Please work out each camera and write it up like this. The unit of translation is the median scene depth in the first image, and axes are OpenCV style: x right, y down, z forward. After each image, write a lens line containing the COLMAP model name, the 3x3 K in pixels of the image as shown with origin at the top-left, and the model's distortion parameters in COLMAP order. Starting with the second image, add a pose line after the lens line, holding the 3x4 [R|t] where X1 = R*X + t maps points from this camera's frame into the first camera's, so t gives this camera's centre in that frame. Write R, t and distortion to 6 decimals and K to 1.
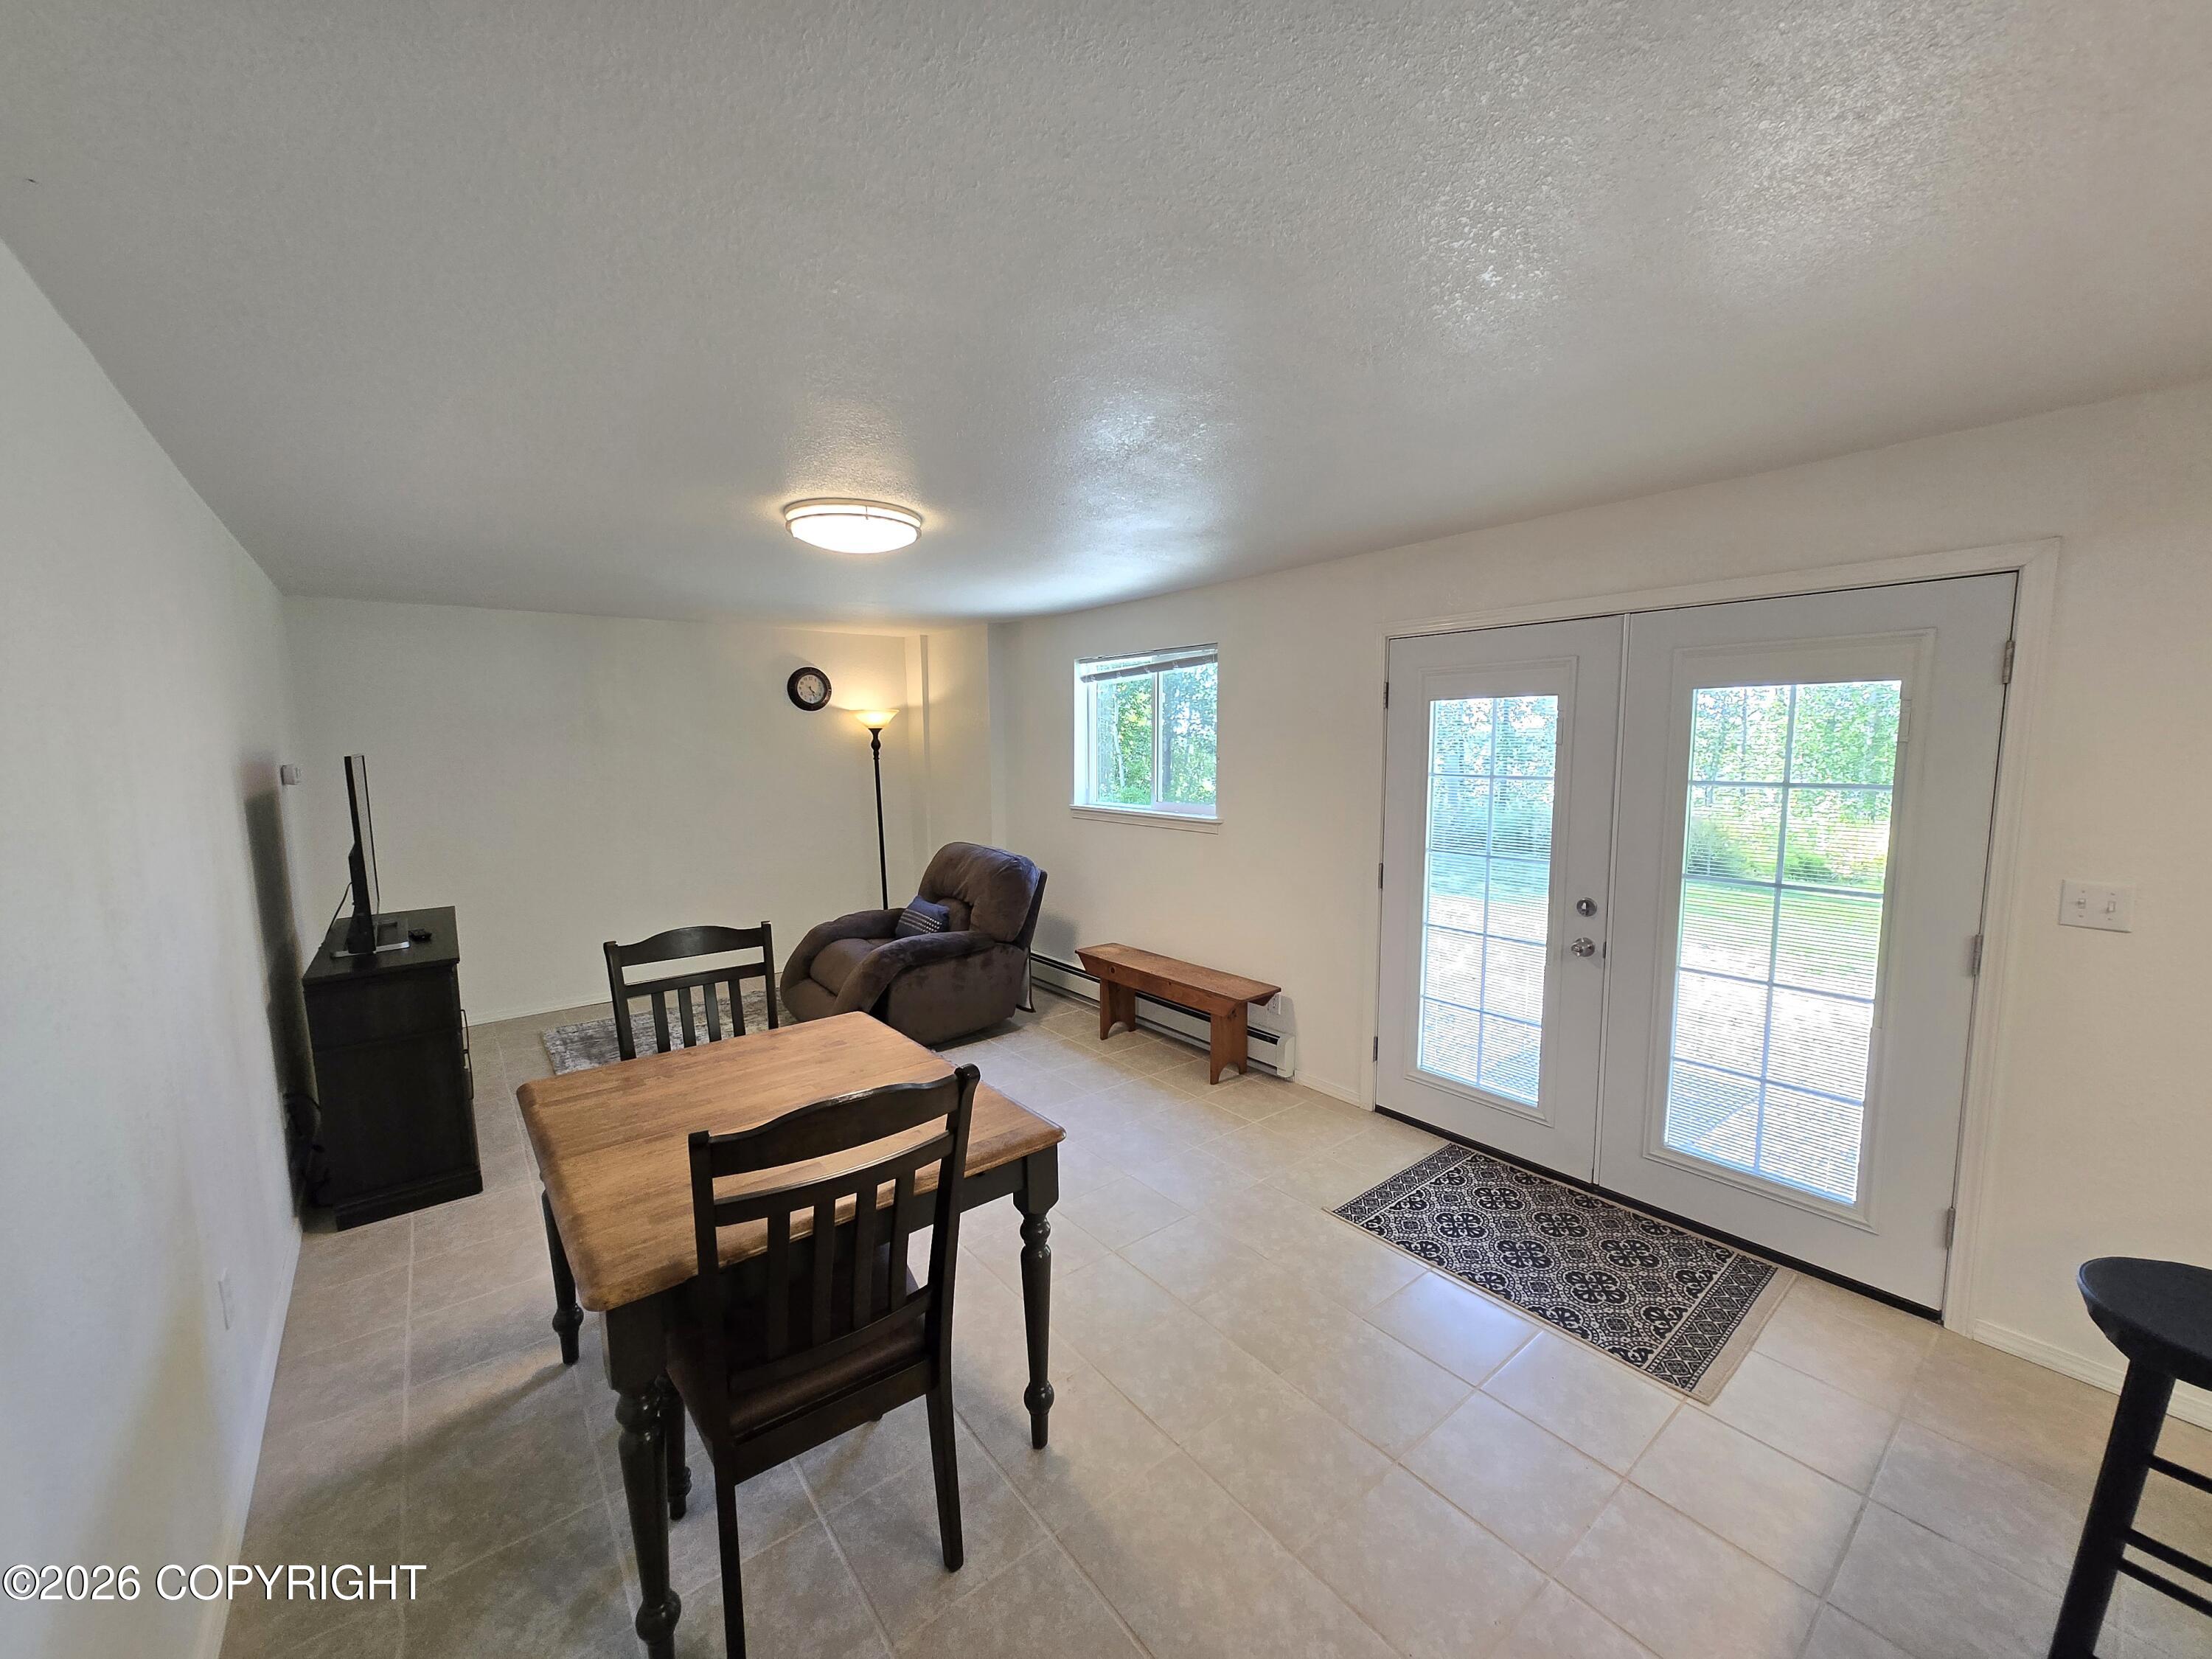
lens RADIAL K [[861.9, 0, 1128.0], [0, 861.9, 832.9], [0, 0, 1]] dist [0.001803, -0.000114]
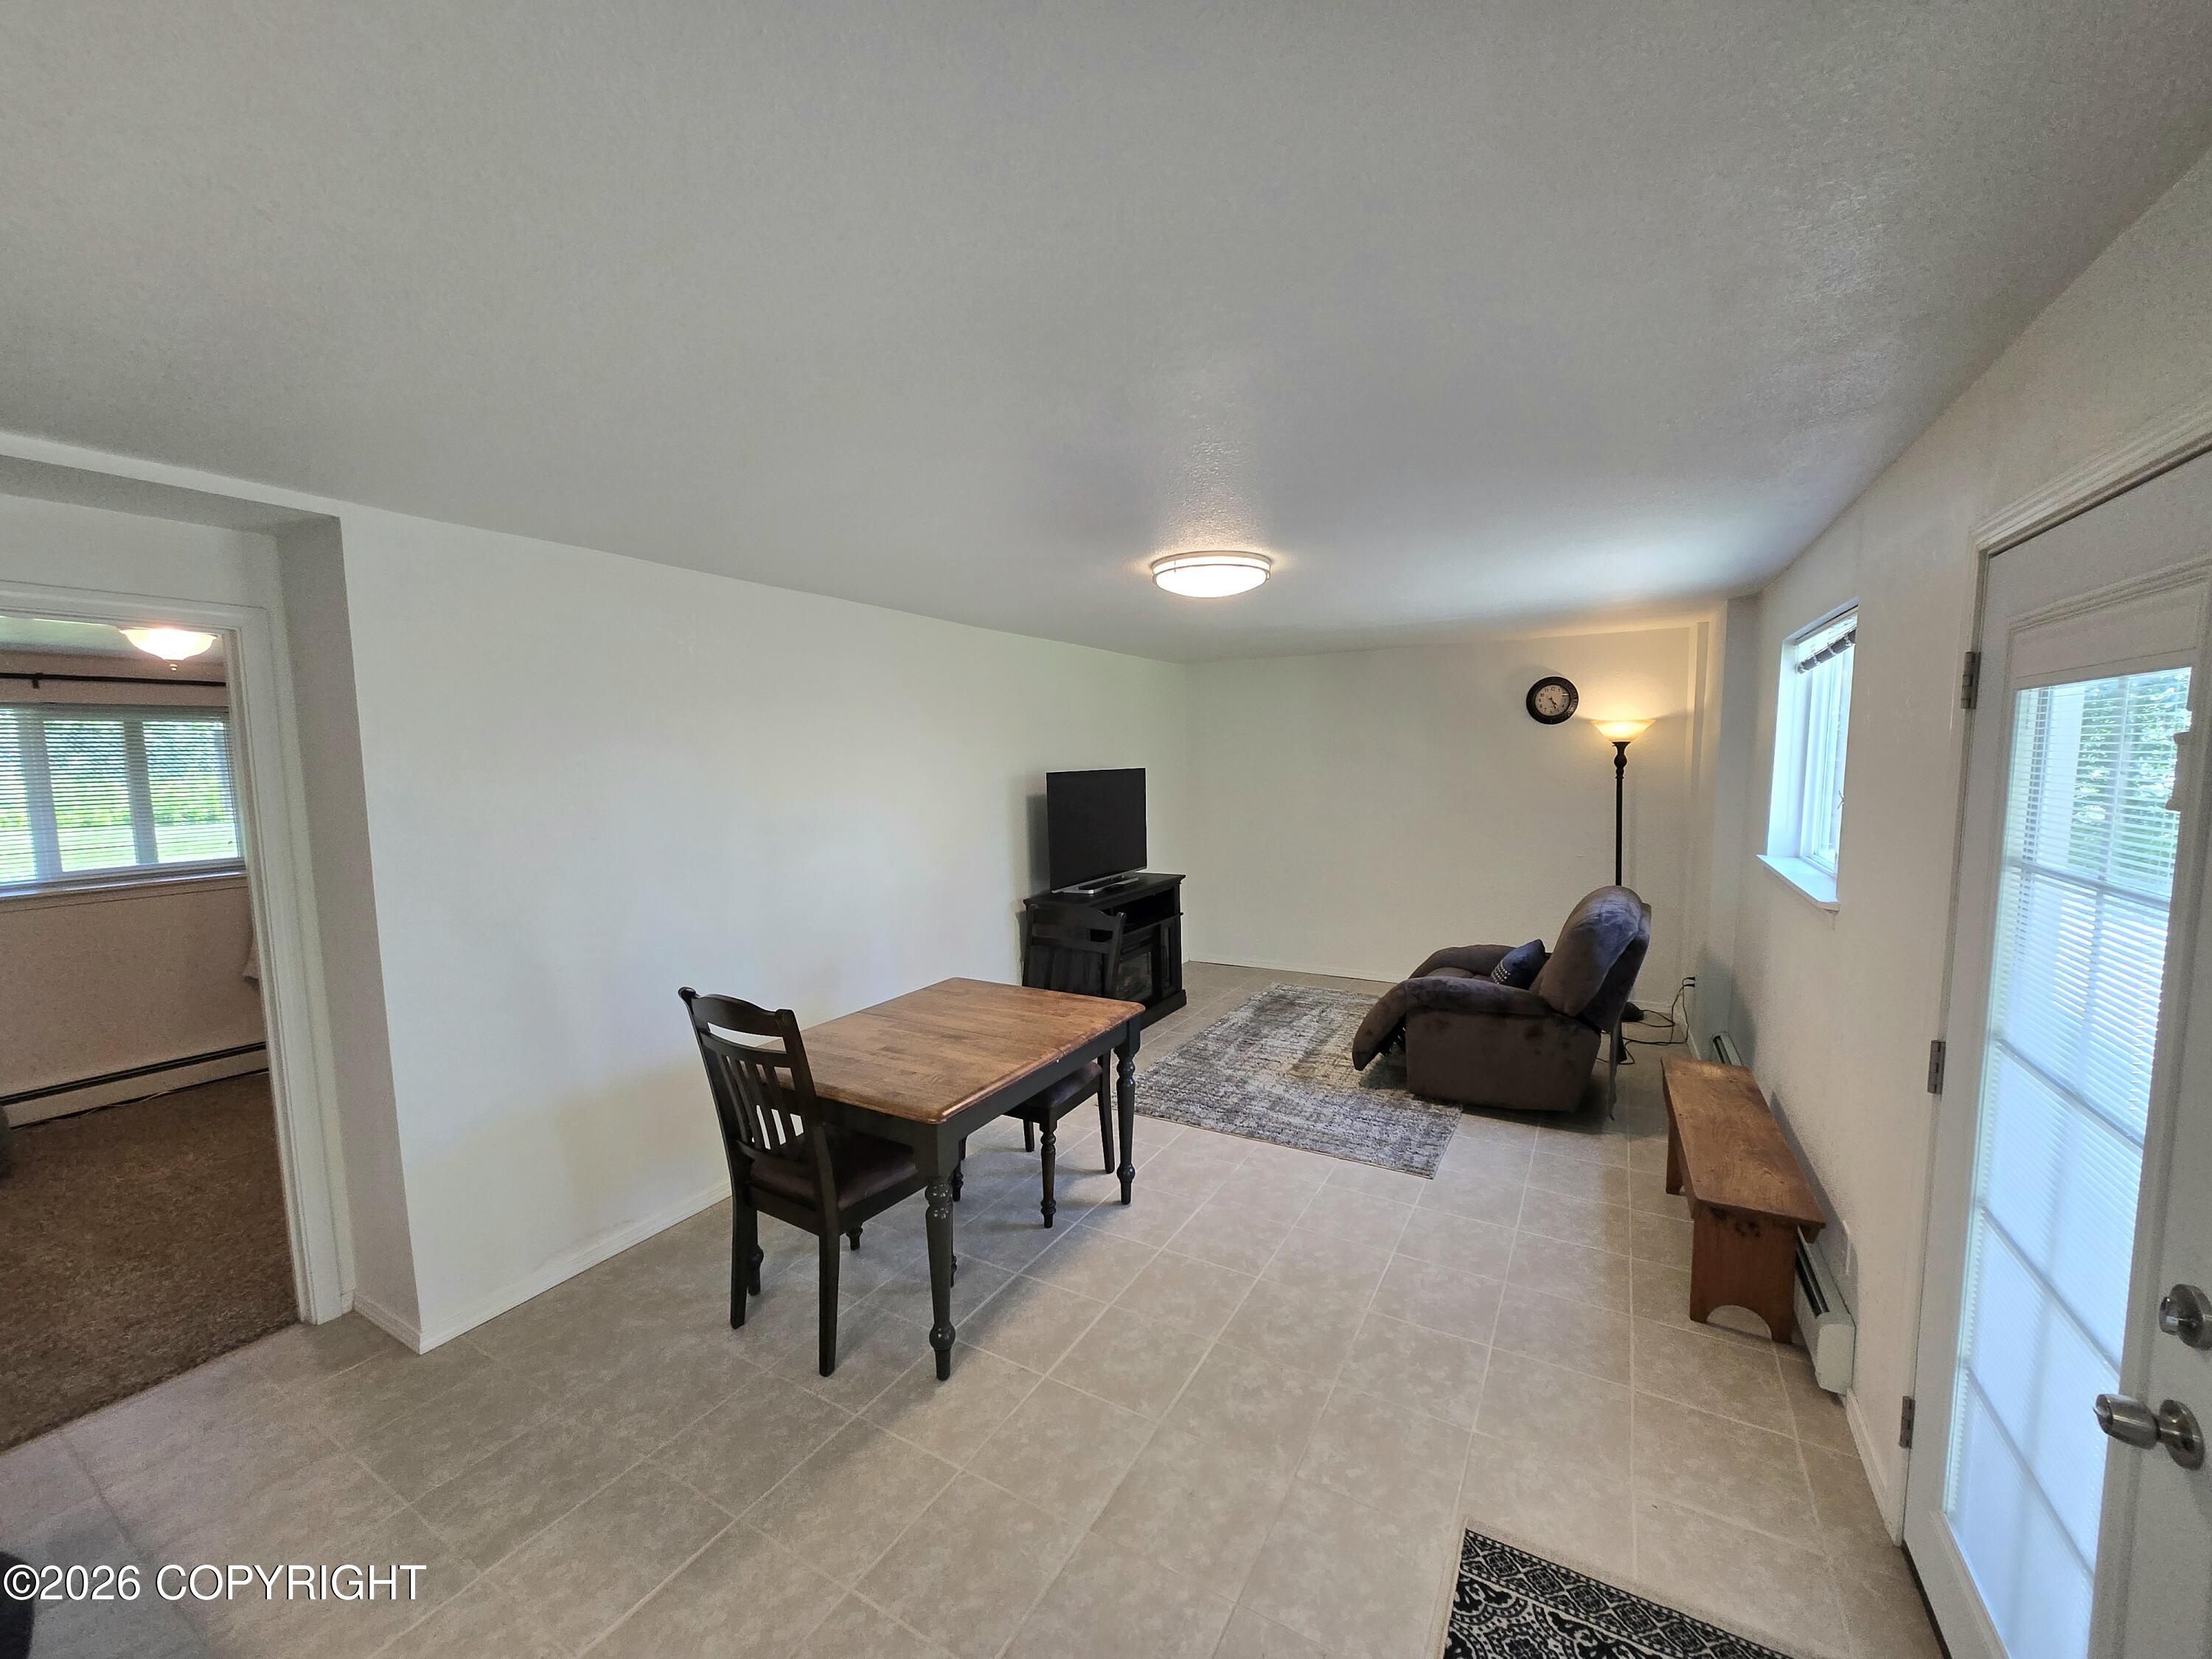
lens RADIAL K [[861.9, 0, 1128.0], [0, 861.9, 832.9], [0, 0, 1]] dist [0.001803, -0.000114]
pose [[0.364131, 0.085172, -0.927445, 0.521735], [-0.088356, 0.994477, 0.056638, -0.060082], [0.927147, 0.061322, 0.369645, 0.386978]]
